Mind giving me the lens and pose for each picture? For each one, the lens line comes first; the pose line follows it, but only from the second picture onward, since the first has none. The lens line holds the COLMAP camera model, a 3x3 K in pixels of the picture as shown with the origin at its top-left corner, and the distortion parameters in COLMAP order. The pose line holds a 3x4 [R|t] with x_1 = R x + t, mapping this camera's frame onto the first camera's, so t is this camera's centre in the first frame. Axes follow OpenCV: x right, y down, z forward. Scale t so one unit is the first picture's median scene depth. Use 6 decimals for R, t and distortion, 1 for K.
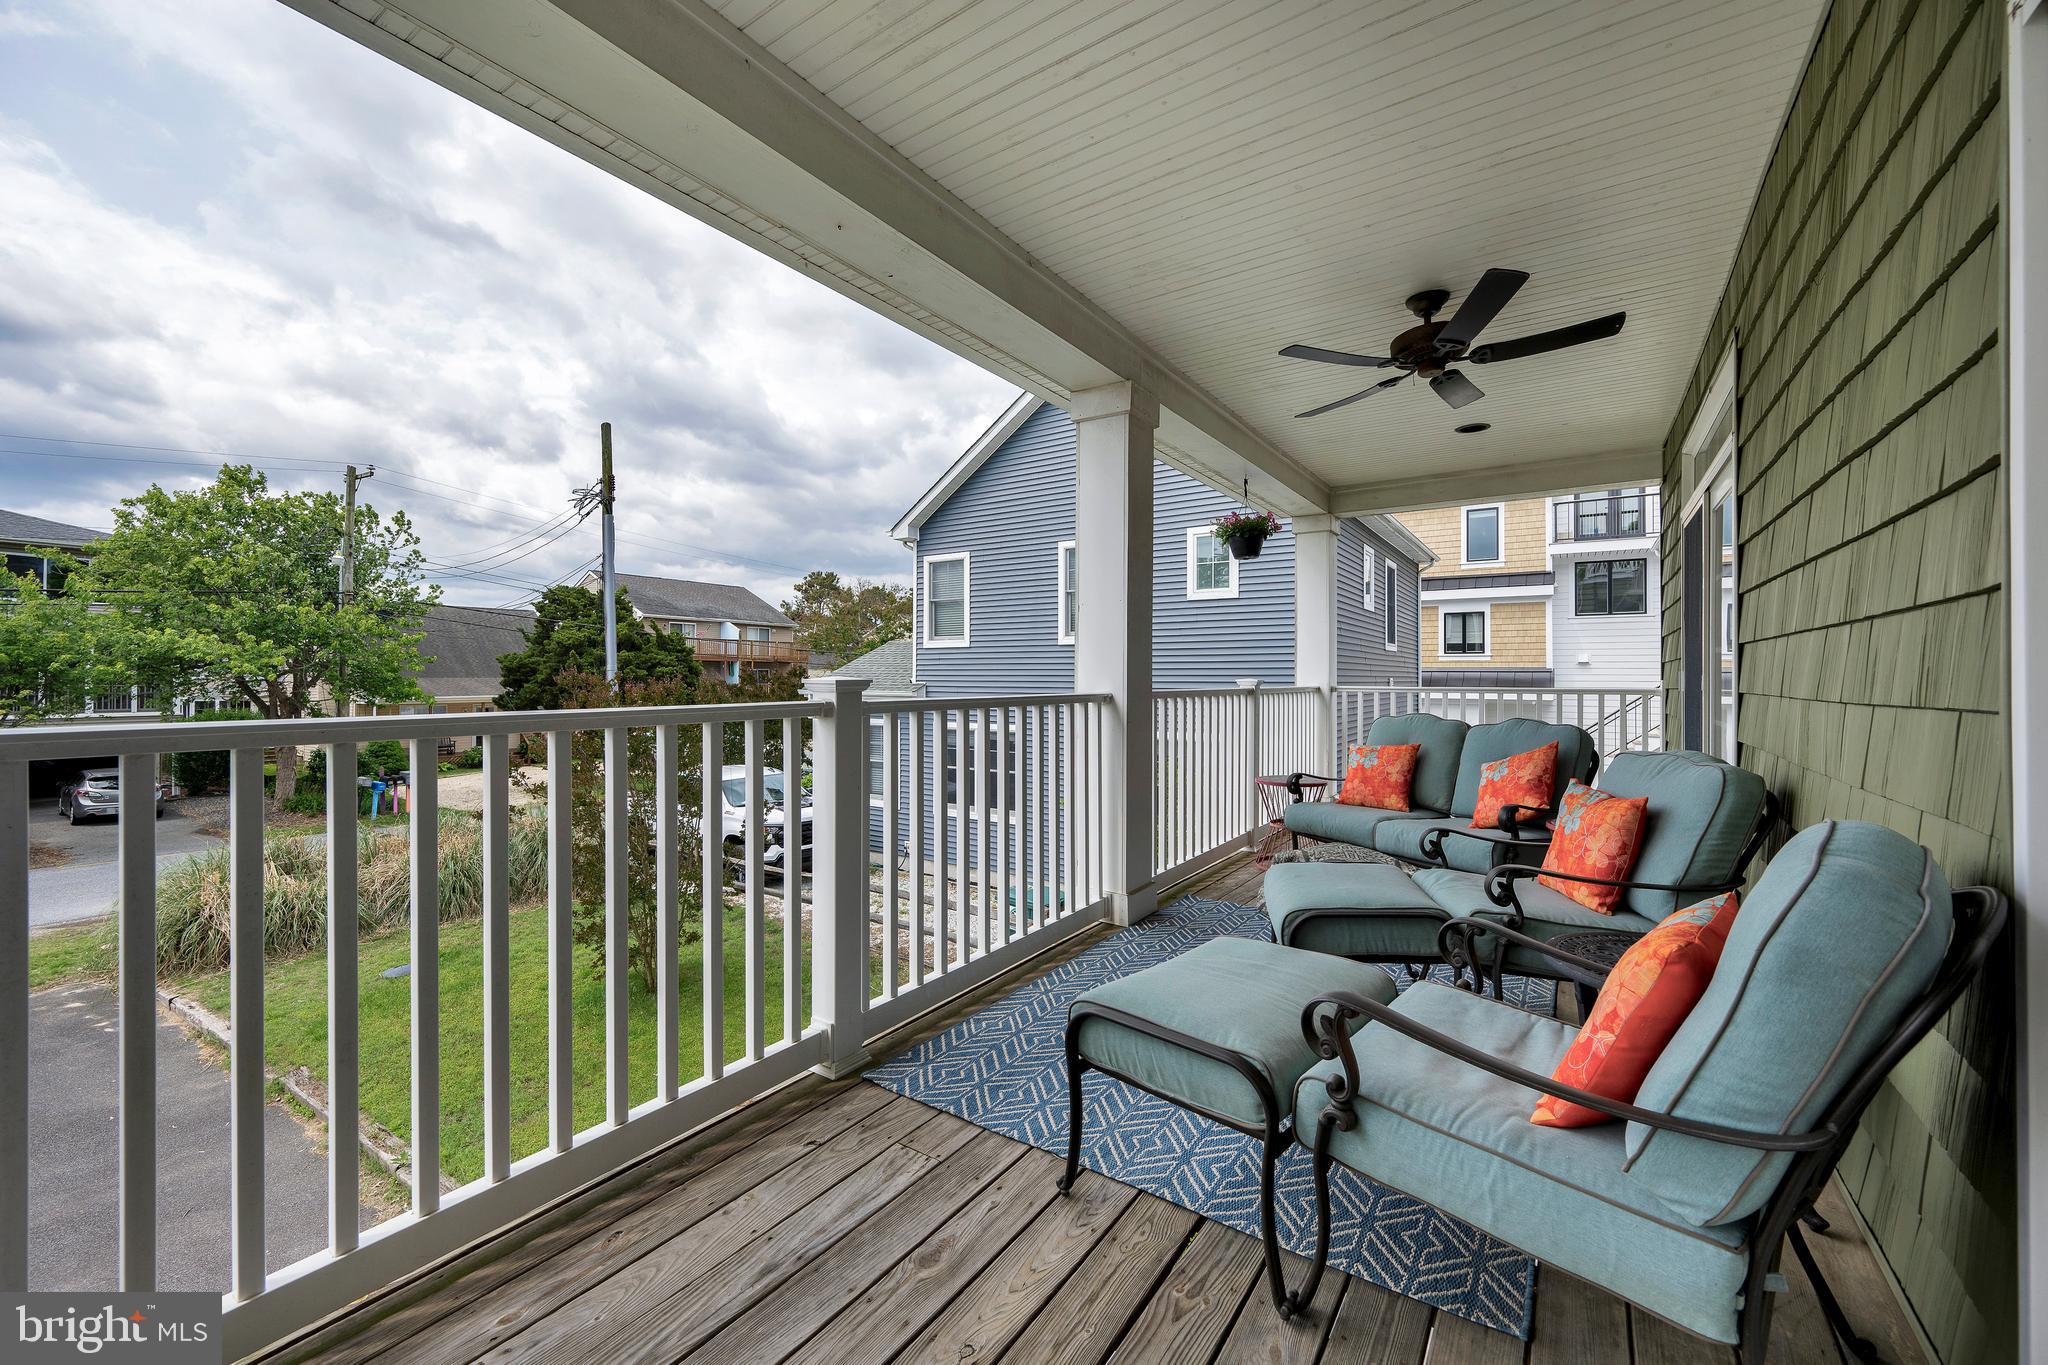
lens RADIAL K [[813.0, 0, 1033.3], [0, 813.0, 678.2], [0, 0, 1]] dist [0.015359, -0.000014]
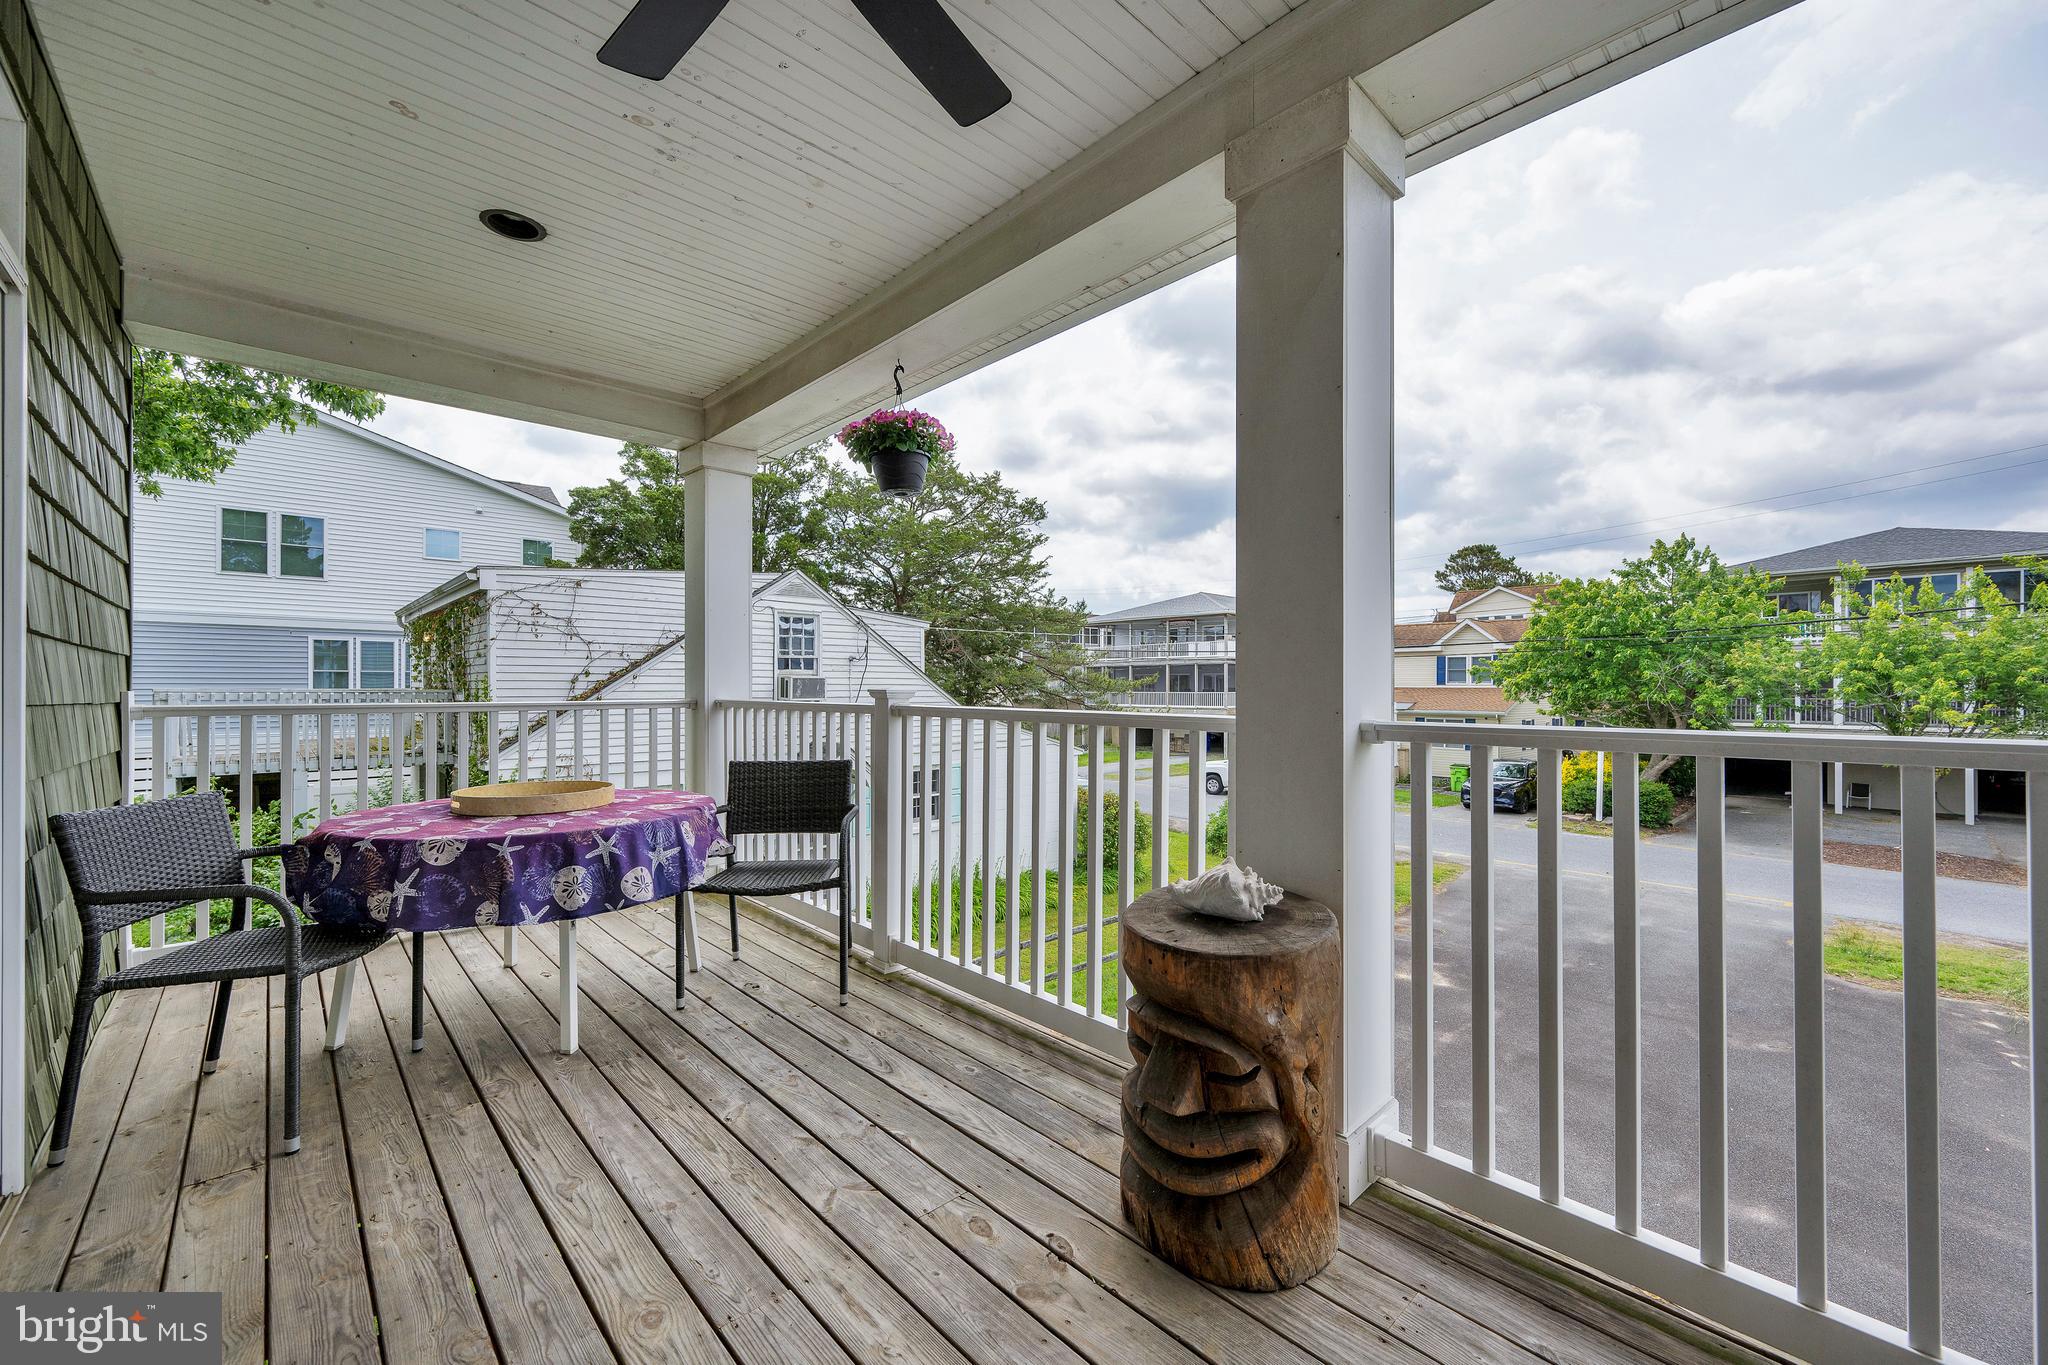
lens RADIAL K [[813.0, 0, 1033.3], [0, 813.0, 678.2], [0, 0, 1]] dist [0.015359, -0.000014]
pose [[-0.219472, -0.008312, -0.975583, 0.254010], [-0.006229, 0.999955, -0.007118, -0.004746], [0.975599, 0.004515, -0.219514, 0.324262]]
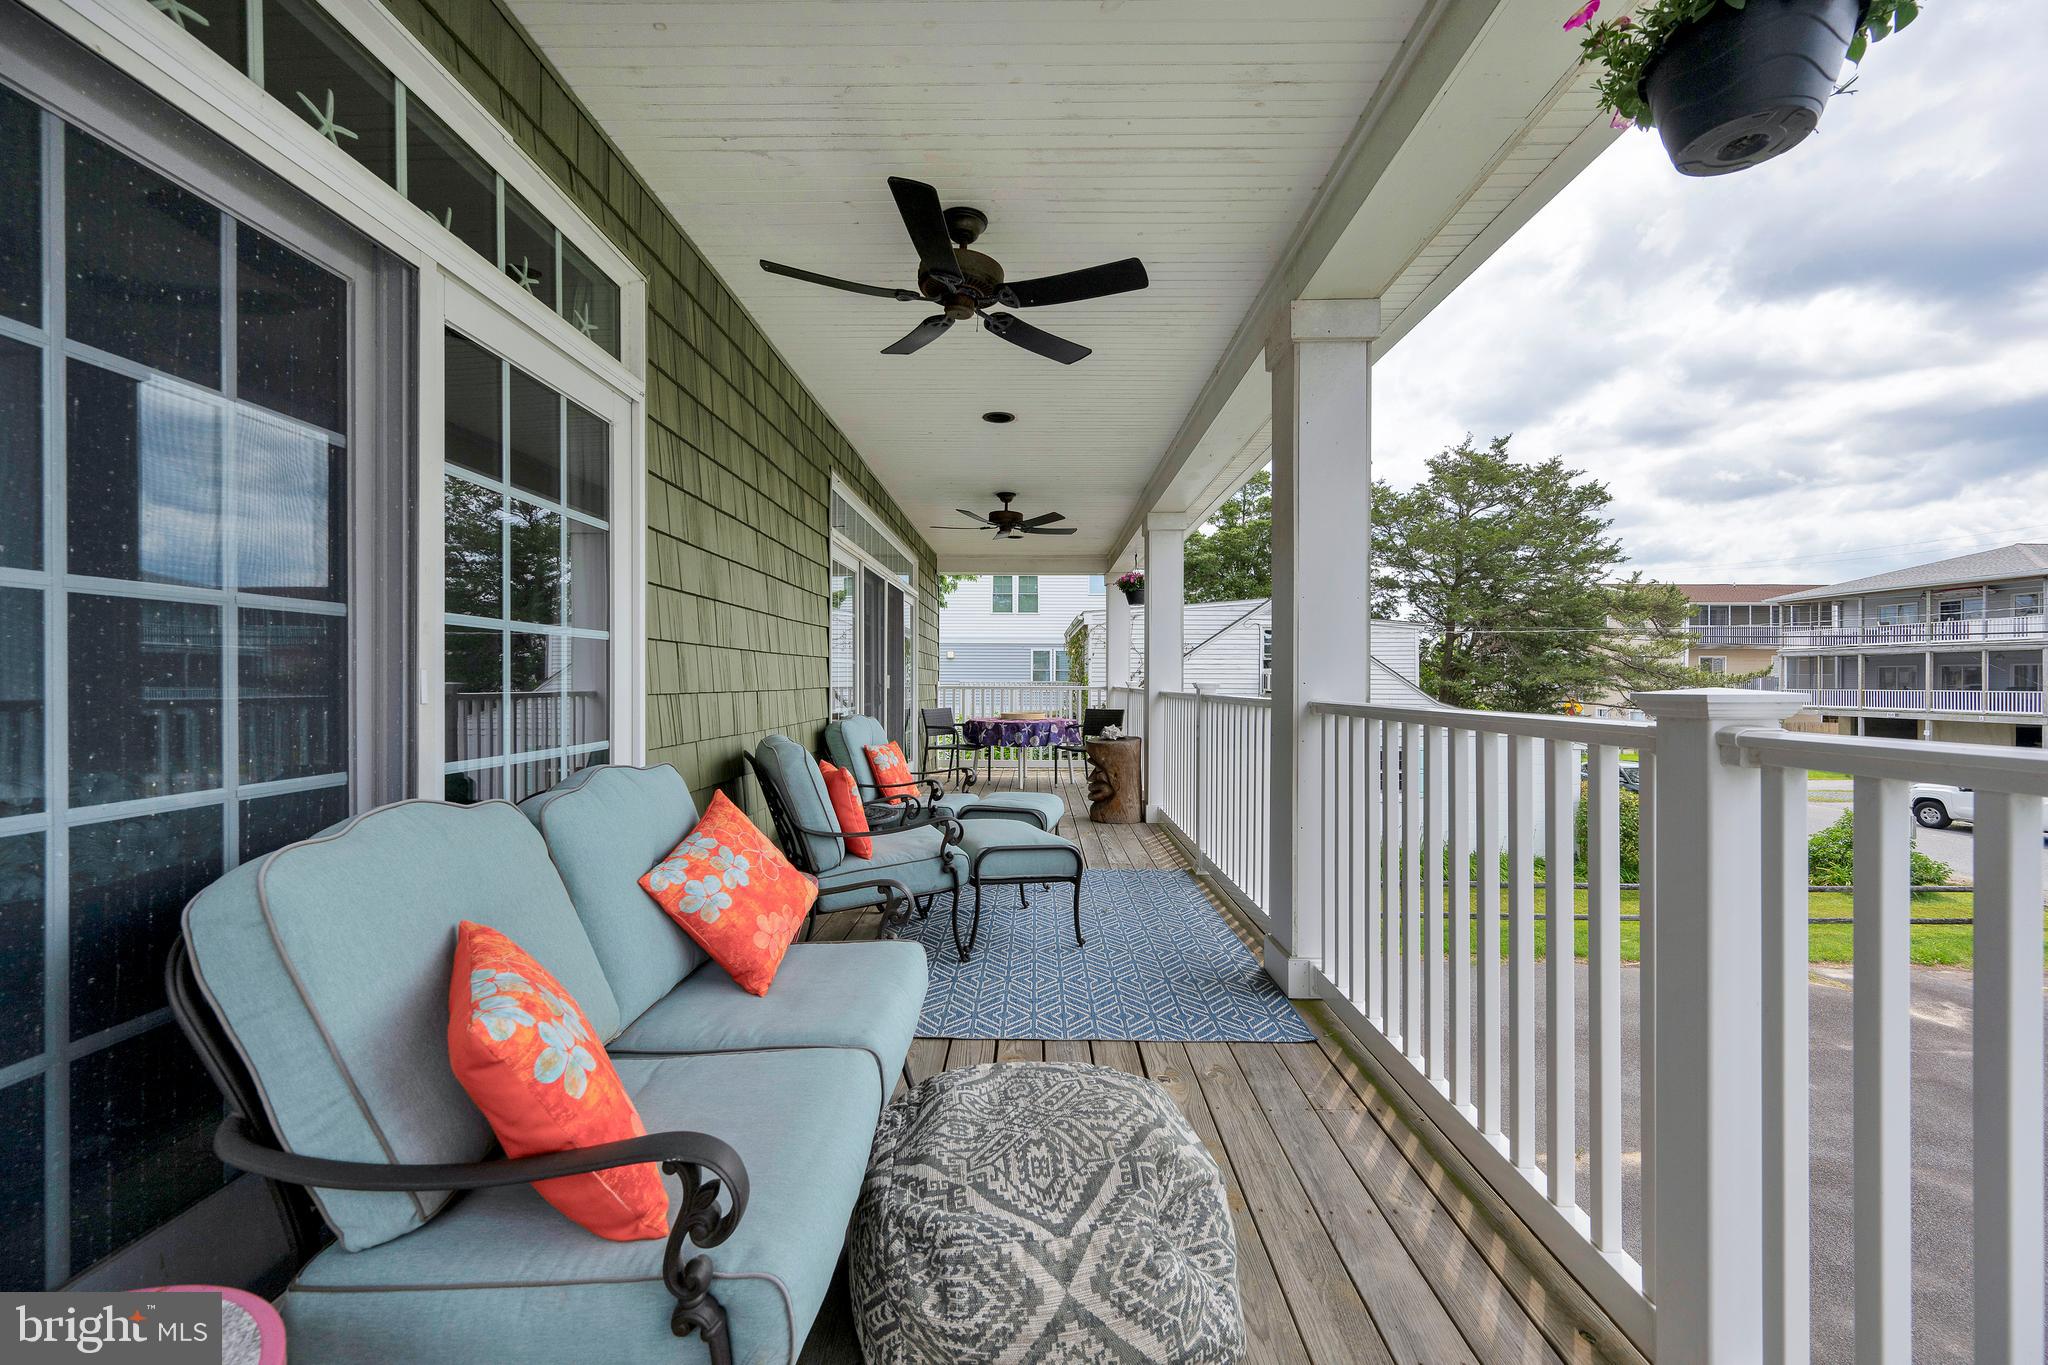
lens RADIAL K [[813.0, 0, 1033.3], [0, 813.0, 678.2], [0, 0, 1]] dist [0.015359, -0.000014]
pose [[-0.825299, -0.001666, -0.564693, 0.274543], [-0.005669, 0.999970, 0.005335, -0.005227], [0.564667, 0.007605, -0.825284, 0.365869]]
